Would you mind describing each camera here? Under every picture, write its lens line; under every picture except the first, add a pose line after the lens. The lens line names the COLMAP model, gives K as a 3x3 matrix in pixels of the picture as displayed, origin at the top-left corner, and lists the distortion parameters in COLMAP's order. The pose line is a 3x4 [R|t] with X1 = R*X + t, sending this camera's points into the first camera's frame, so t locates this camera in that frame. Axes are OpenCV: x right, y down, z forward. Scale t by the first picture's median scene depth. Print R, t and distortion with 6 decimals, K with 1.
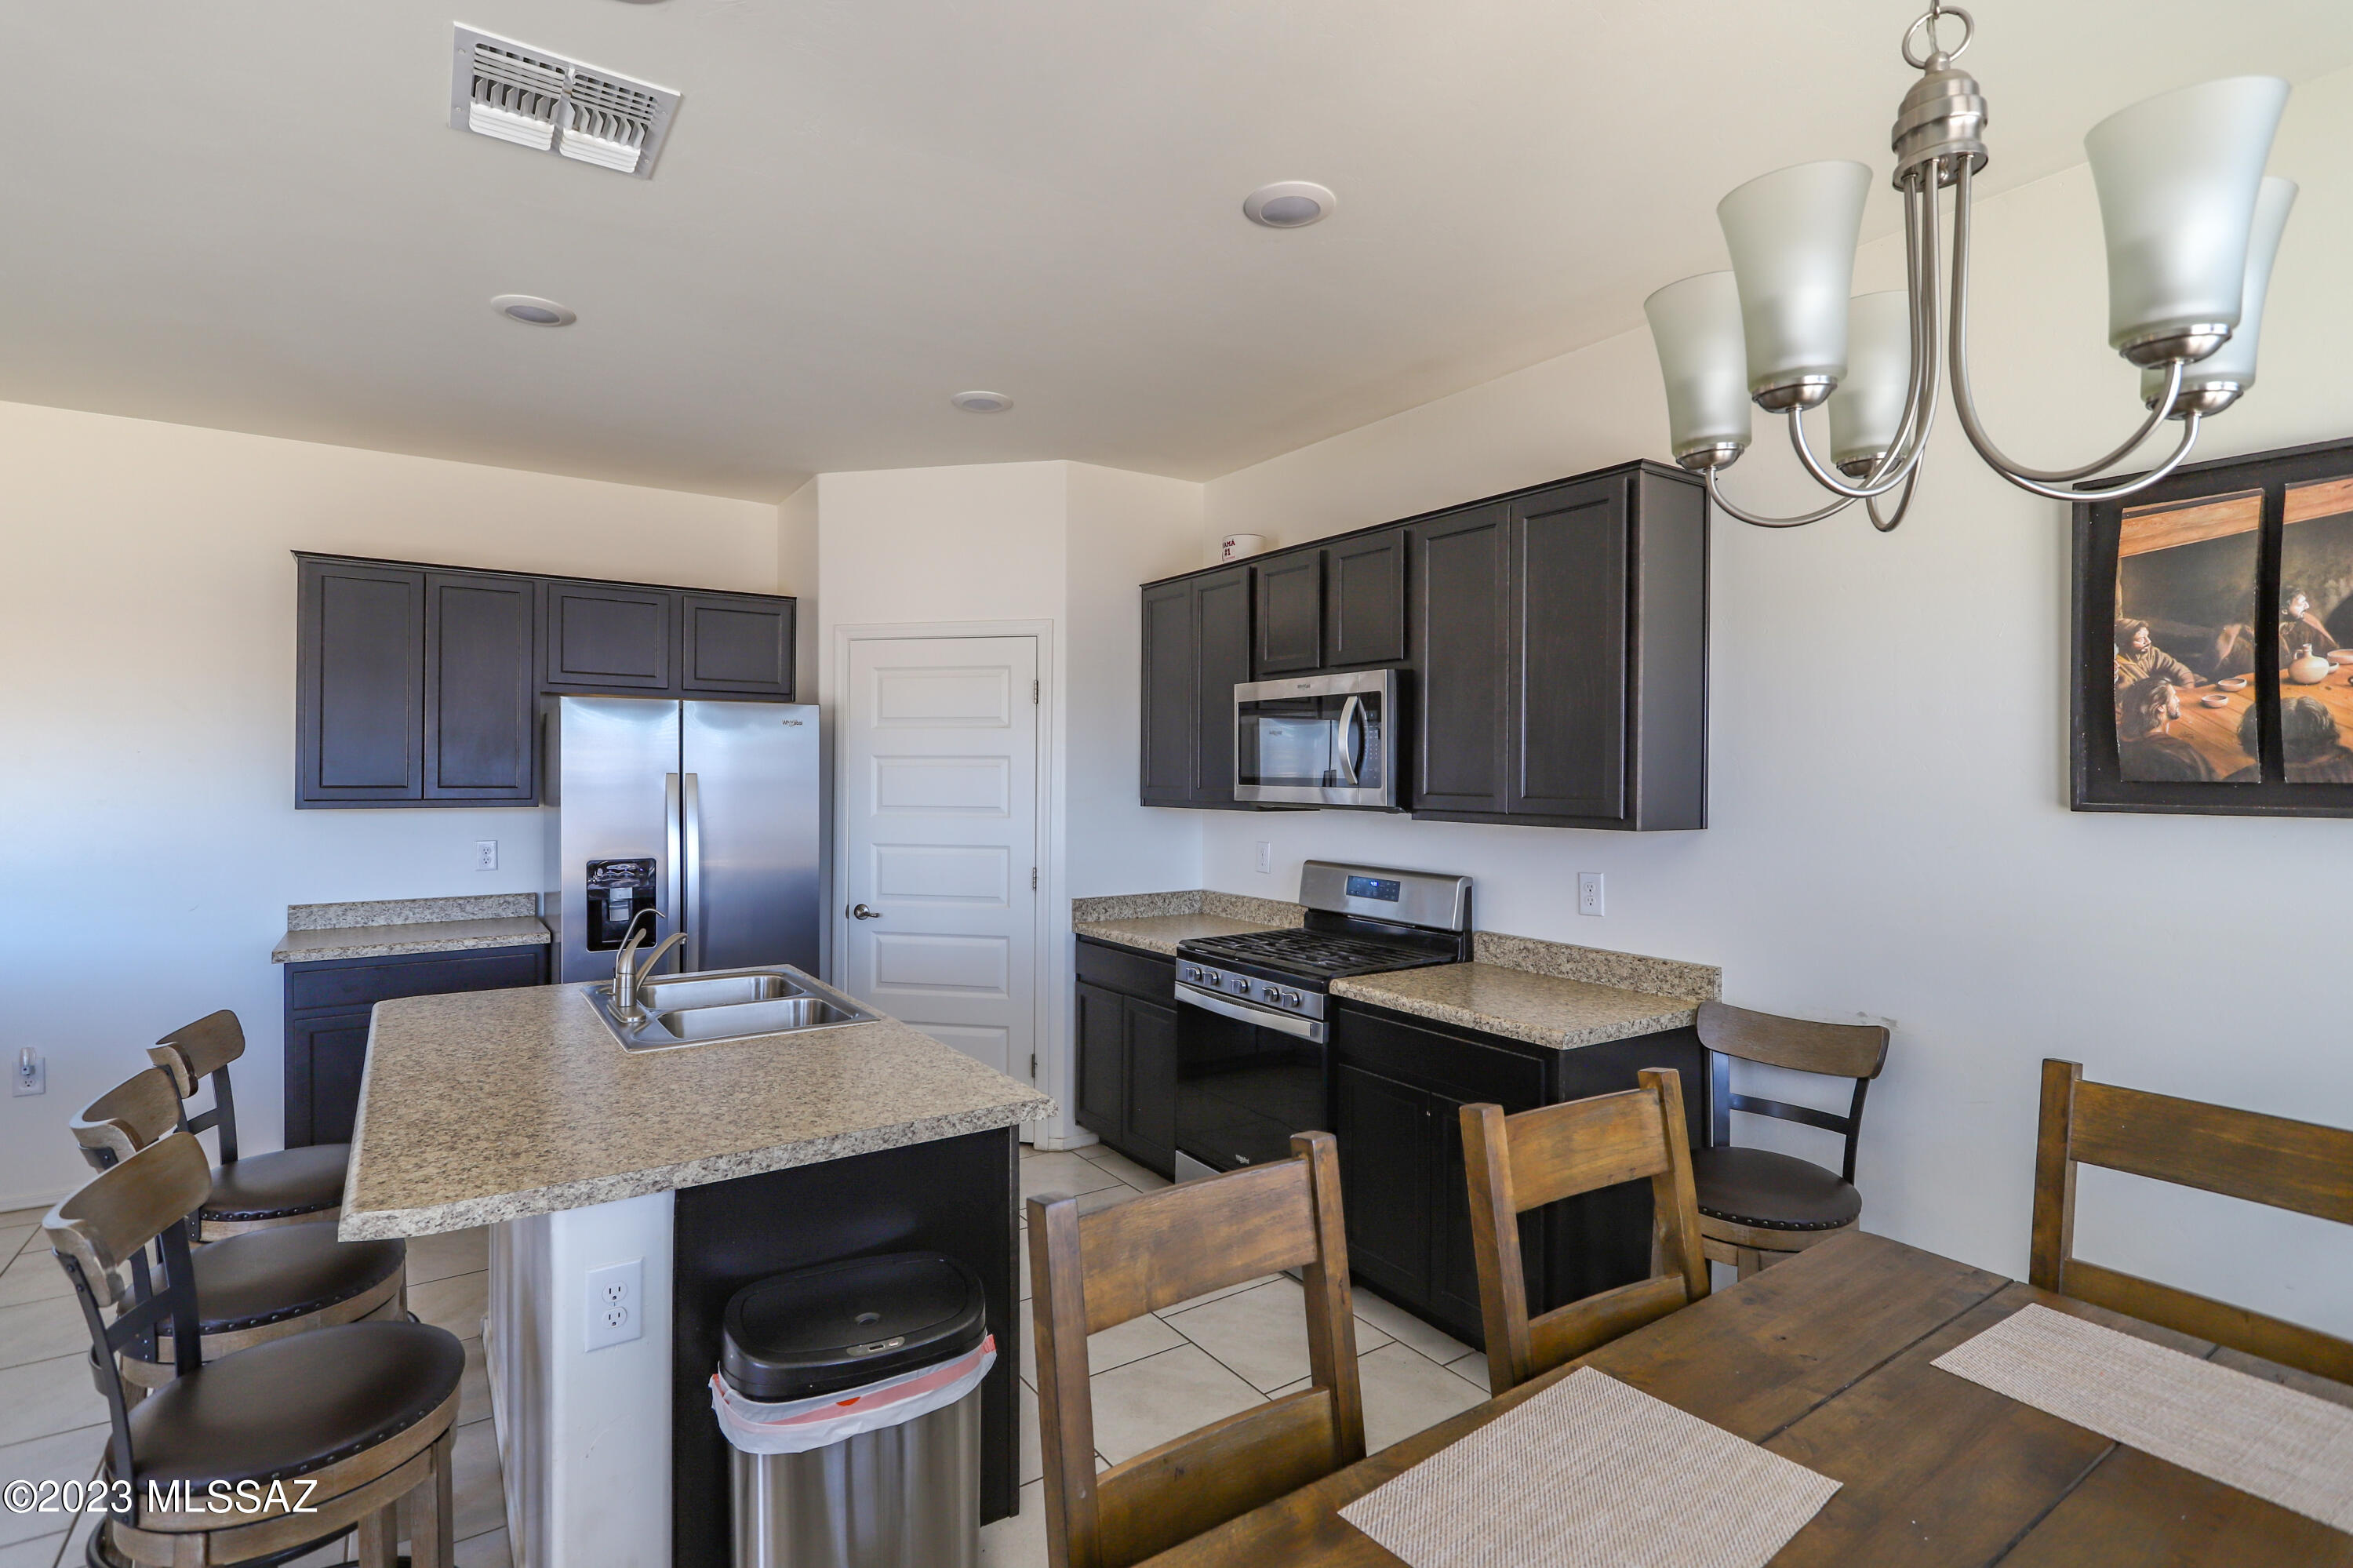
lens RADIAL K [[1119.0, 0, 1186.5], [0, 1119.0, 782.3], [0, 0, 1]] dist [-0.008677, -0.001056]
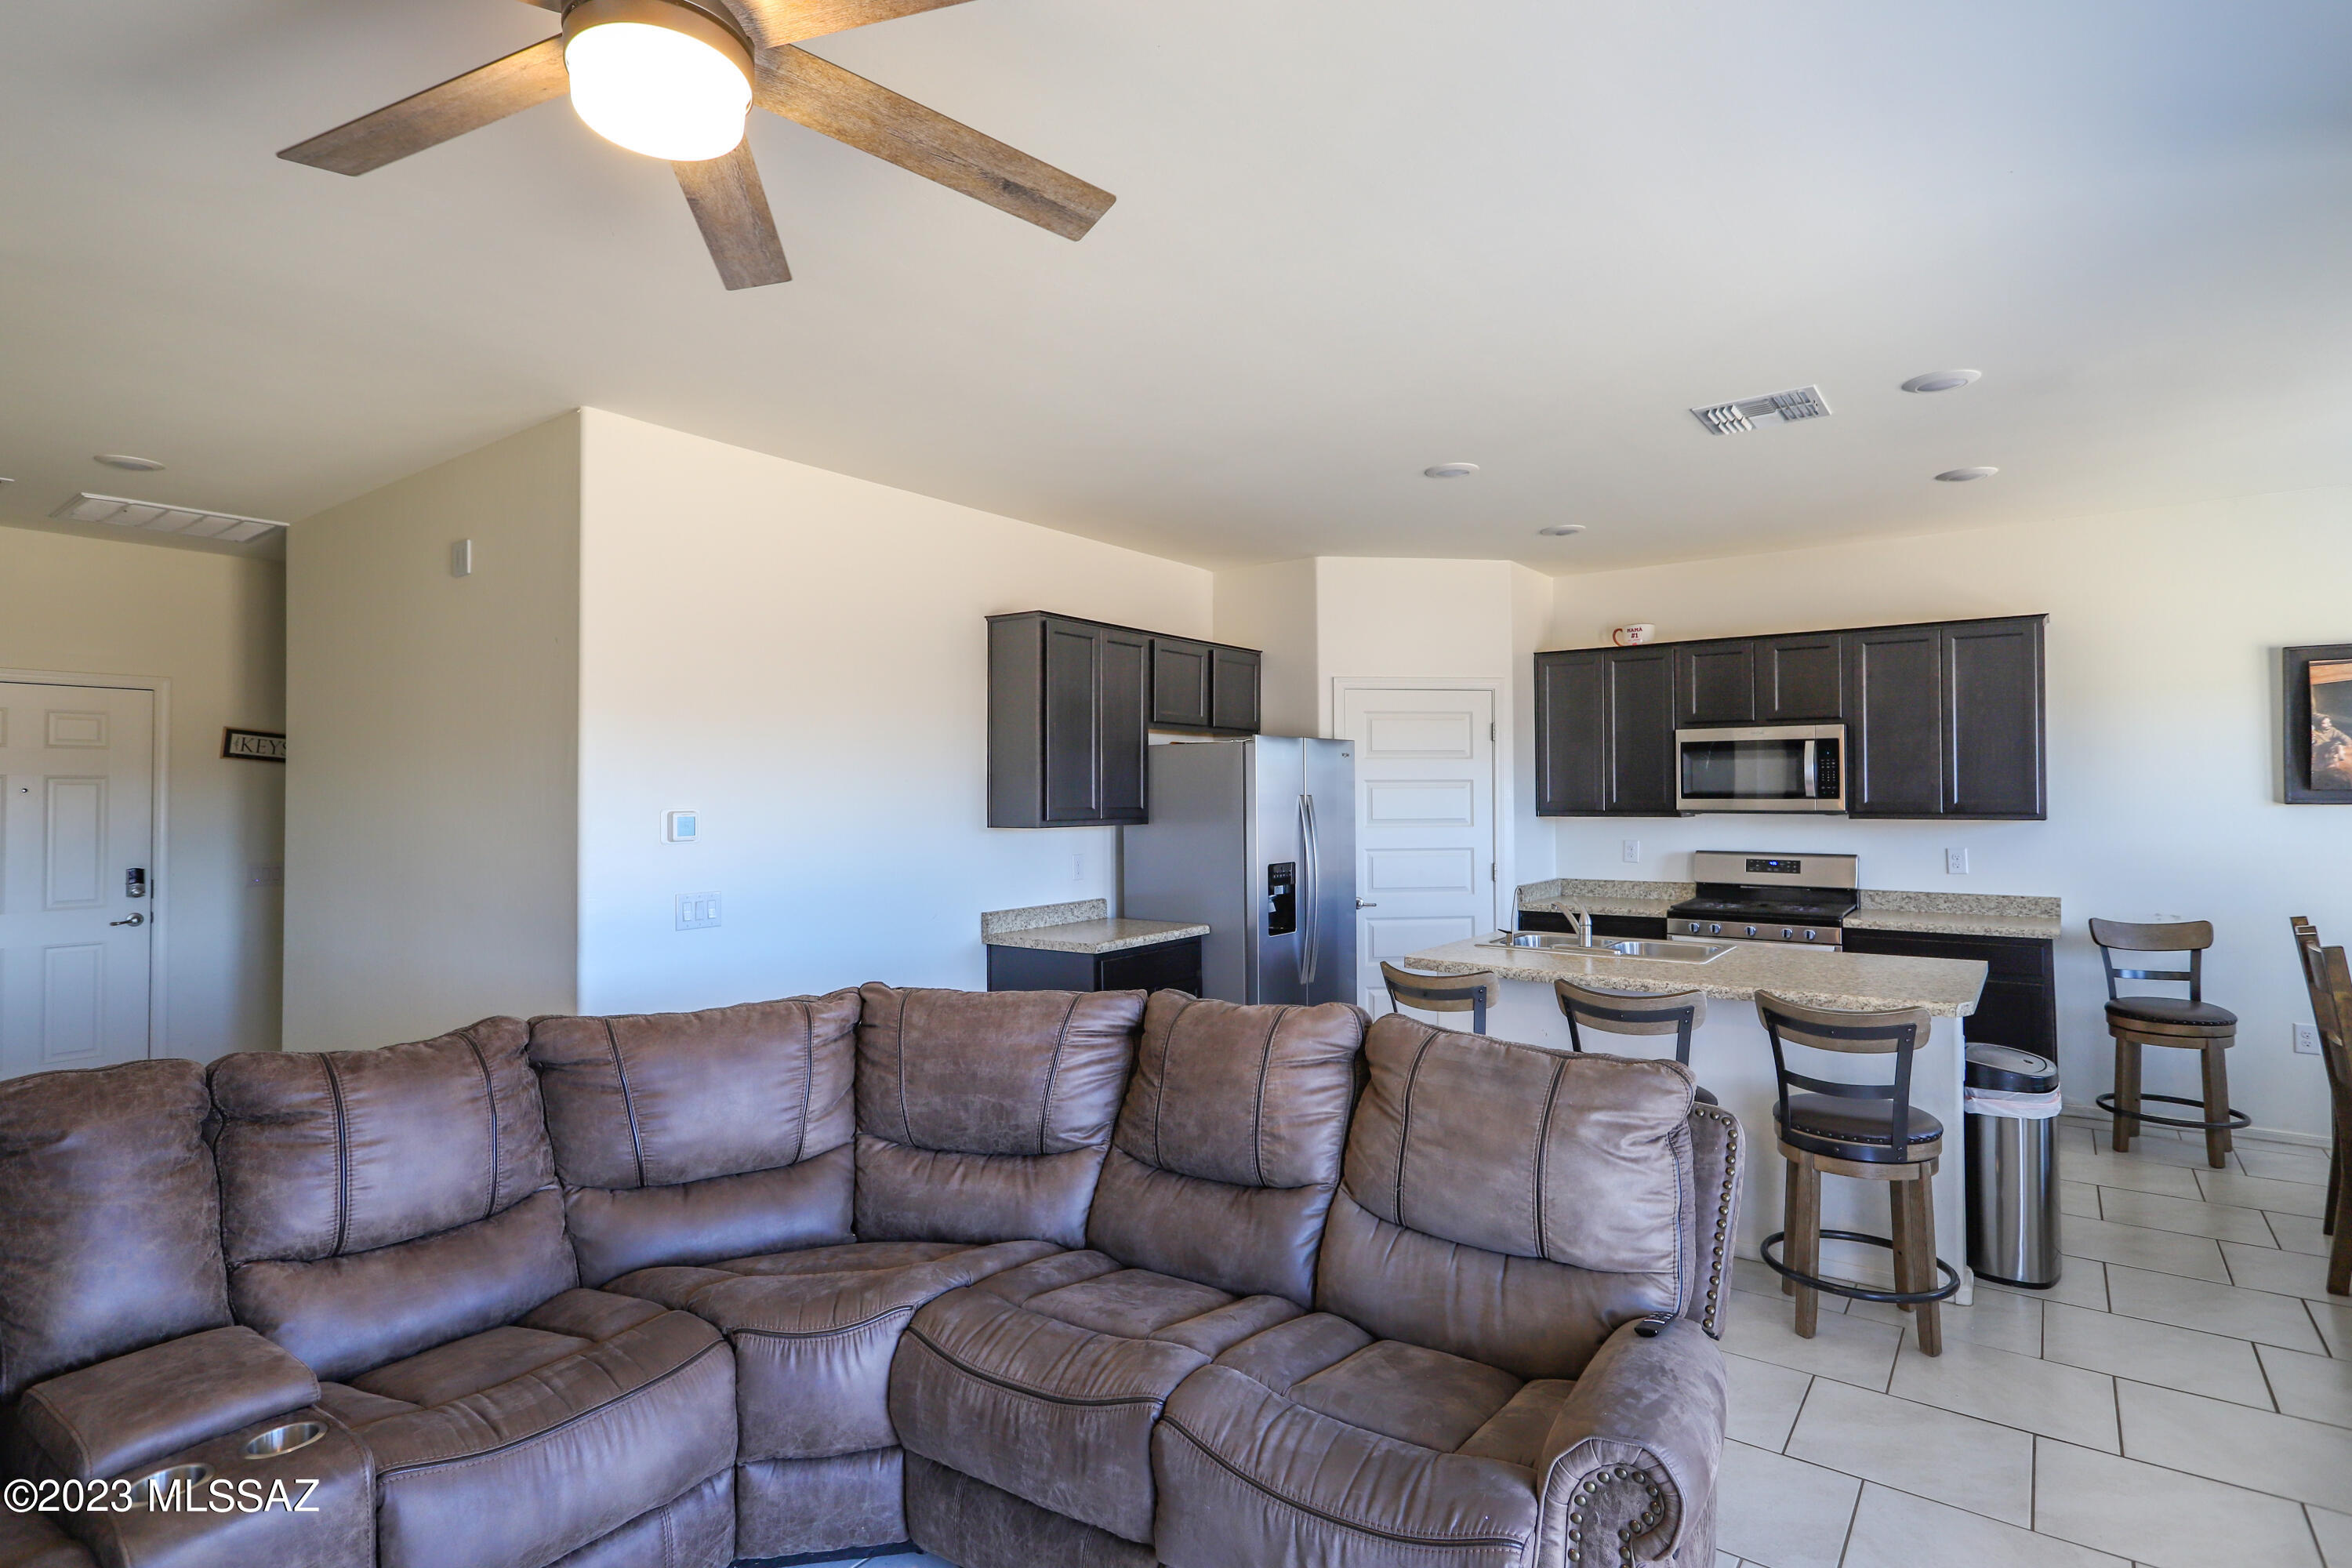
lens RADIAL K [[1118.5, 0, 1173.8], [0, 1118.5, 772.2], [0, 0, 1]] dist [-0.008677, -0.001056]
pose [[0.950297, -0.005900, 0.311289, -1.050013], [0.012569, 0.999732, -0.019422, -0.012184], [-0.311091, 0.022370, 0.950117, -0.179289]]
